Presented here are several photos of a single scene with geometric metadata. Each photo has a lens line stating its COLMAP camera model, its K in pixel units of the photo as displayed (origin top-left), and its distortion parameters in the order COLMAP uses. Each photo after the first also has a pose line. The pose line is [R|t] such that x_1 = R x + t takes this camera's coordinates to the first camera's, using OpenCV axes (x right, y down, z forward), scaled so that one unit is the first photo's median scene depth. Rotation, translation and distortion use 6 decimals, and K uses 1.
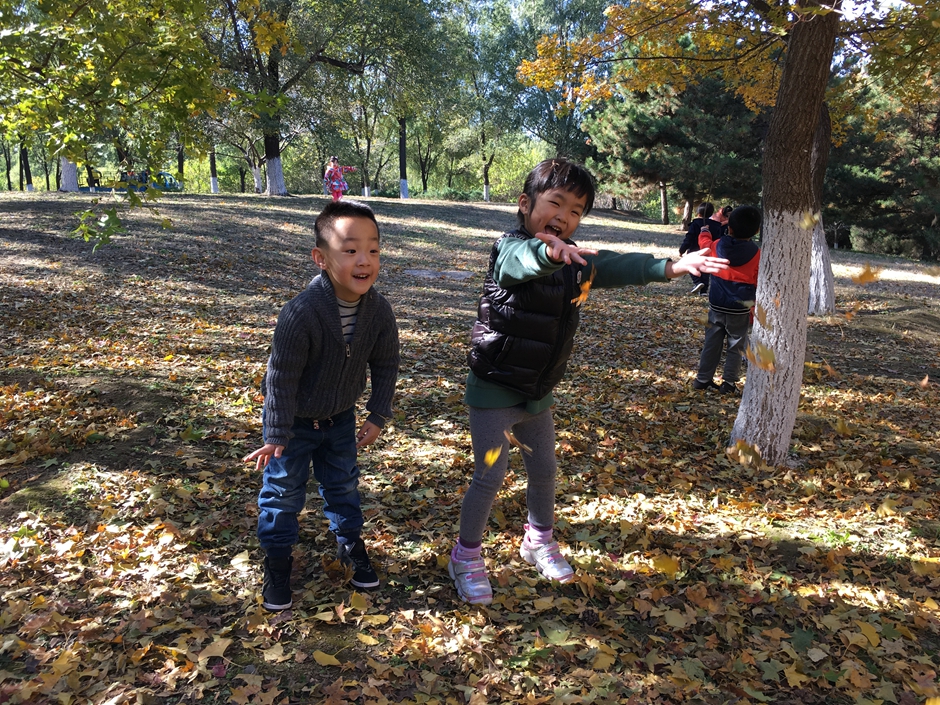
lens RADIAL K [[788.2, 0, 470.0], [0, 788.2, 352.5], [0, 0, 1]] dist [0.030986, -0.009513]
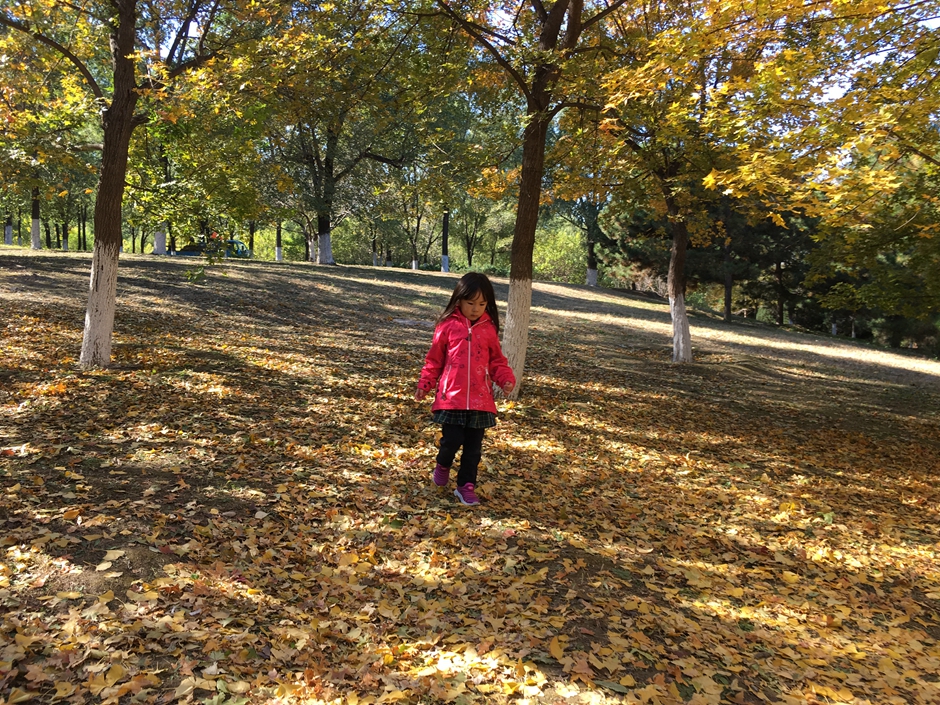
lens RADIAL K [[806.5, 0, 470.0], [0, 806.5, 352.5], [0, 0, 1]] dist [-0.000088, 0.003059]
pose [[0.995758, 0.051735, -0.076095, 0.063086], [-0.058917, 0.993695, -0.095387, 0.032647], [0.070681, 0.099466, 0.992527, -0.156869]]
